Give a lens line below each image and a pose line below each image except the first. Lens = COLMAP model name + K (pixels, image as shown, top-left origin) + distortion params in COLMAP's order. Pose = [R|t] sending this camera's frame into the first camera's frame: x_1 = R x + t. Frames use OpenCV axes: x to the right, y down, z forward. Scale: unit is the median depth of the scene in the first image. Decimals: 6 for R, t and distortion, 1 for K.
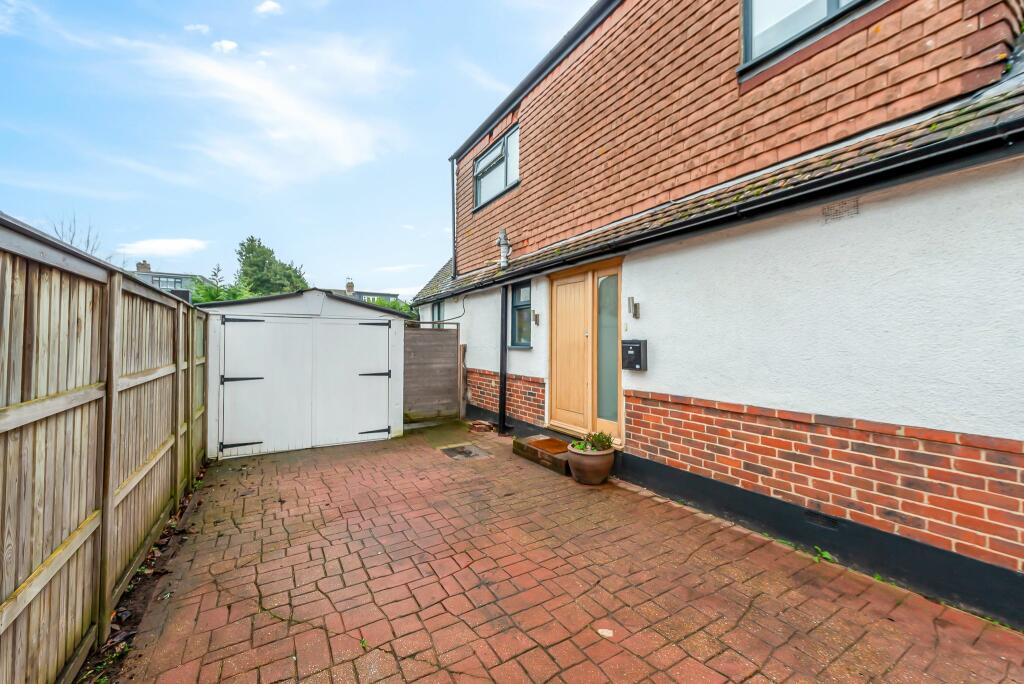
lens RADIAL K [[396.2, 0, 506.0], [0, 396.2, 338.0], [0, 0, 1]] dist [0.000766, -0.000203]
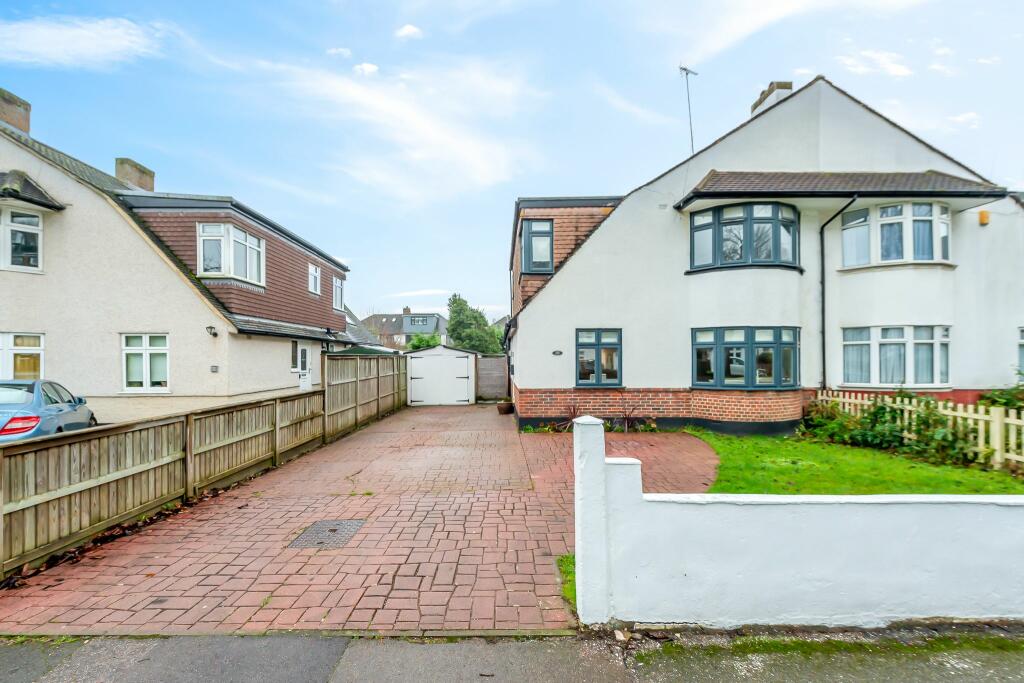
lens RADIAL K [[409.9, 0, 510.5], [0, 409.9, 357.8], [0, 0, 1]] dist [0.000211, -0.000023]
pose [[0.870895, -0.014150, -0.491265, 1.148631], [0.021853, 0.999712, 0.009947, -0.048051], [0.490983, -0.019398, 0.870953, -1.032278]]
